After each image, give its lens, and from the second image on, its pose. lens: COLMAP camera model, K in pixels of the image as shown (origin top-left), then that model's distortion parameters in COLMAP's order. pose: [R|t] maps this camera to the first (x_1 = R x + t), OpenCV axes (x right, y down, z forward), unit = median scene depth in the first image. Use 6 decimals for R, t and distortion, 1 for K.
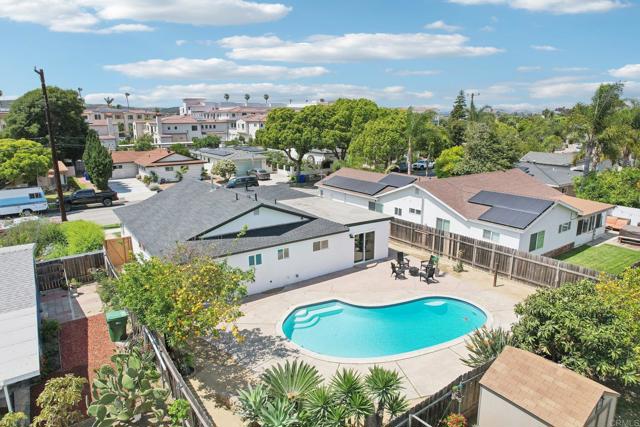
lens RADIAL K [[413.7, 0, 321.1], [0, 413.7, 203.1], [0, 0, 1]] dist [-0.073334, 0.066416]
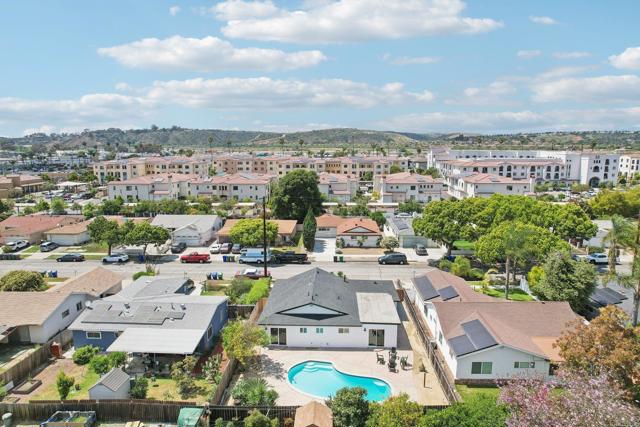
lens RADIAL K [[413.7, 0, 324.0], [0, 413.7, 217.2], [0, 0, 1]] dist [-0.073334, 0.066416]
pose [[0.800425, 0.112130, -0.588852, 0.860961], [-0.126740, 0.991797, 0.016582, -0.375932], [0.585881, 0.061358, 0.808071, -0.480852]]
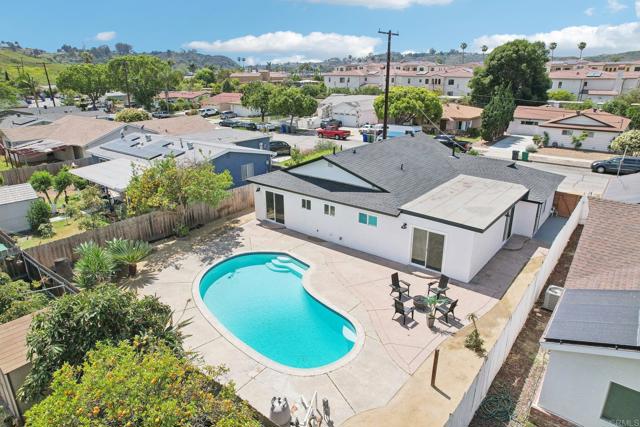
lens RADIAL K [[413.7, 0, 325.0], [0, 413.7, 207.6], [0, 0, 1]] dist [-0.073334, 0.066416]
pose [[0.283259, 0.308037, -0.908228, 0.724236], [-0.196799, 0.945531, 0.259311, -0.126275], [0.938634, 0.105286, 0.328451, 0.577823]]
